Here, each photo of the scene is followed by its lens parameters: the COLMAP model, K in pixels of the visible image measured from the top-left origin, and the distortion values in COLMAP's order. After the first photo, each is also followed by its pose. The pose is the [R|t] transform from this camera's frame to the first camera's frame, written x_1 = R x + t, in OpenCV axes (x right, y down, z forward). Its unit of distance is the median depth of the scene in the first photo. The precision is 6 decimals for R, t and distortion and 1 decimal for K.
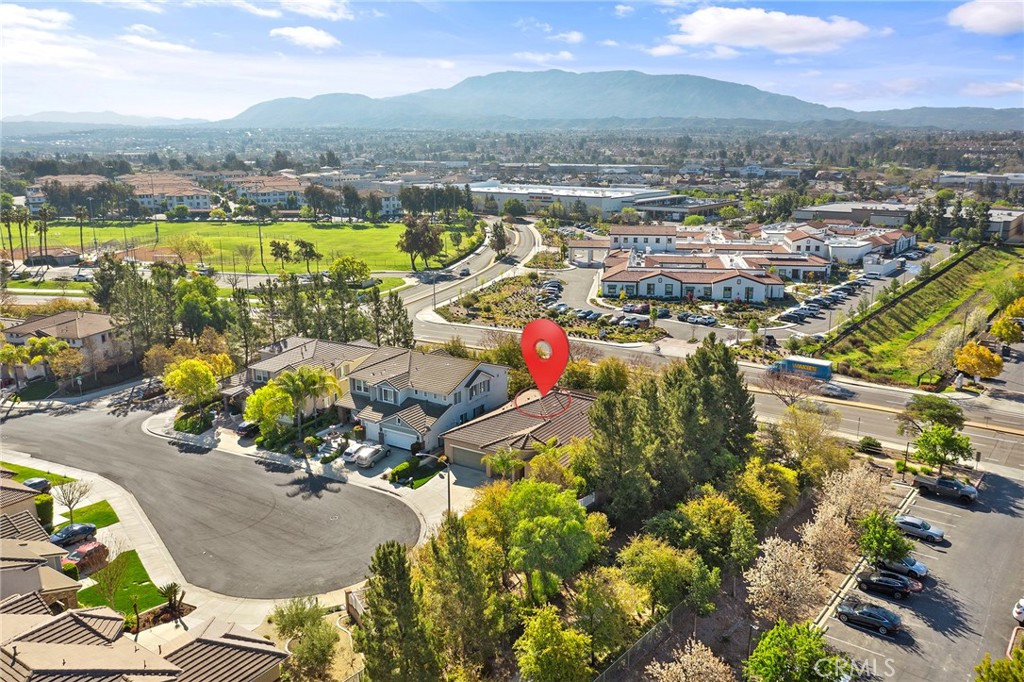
lens RADIAL K [[803.2, 0, 508.5], [0, 803.2, 340.1], [0, 0, 1]] dist [-0.019461, 0.005888]
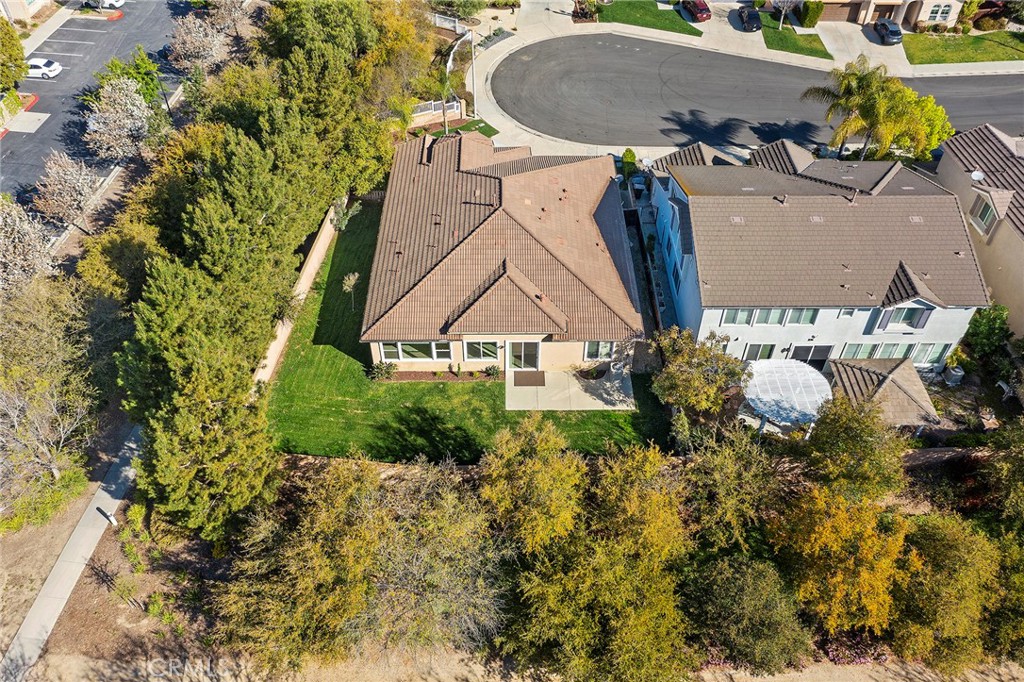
lens RADIAL K [[803.2, 0, 508.5], [0, 803.2, 340.1], [0, 0, 1]] dist [-0.019461, 0.005888]
pose [[-0.842085, 0.388378, -0.374240, 0.132413], [-0.123976, 0.535913, 0.835121, -0.154905], [0.524903, 0.749640, -0.403135, 0.597207]]
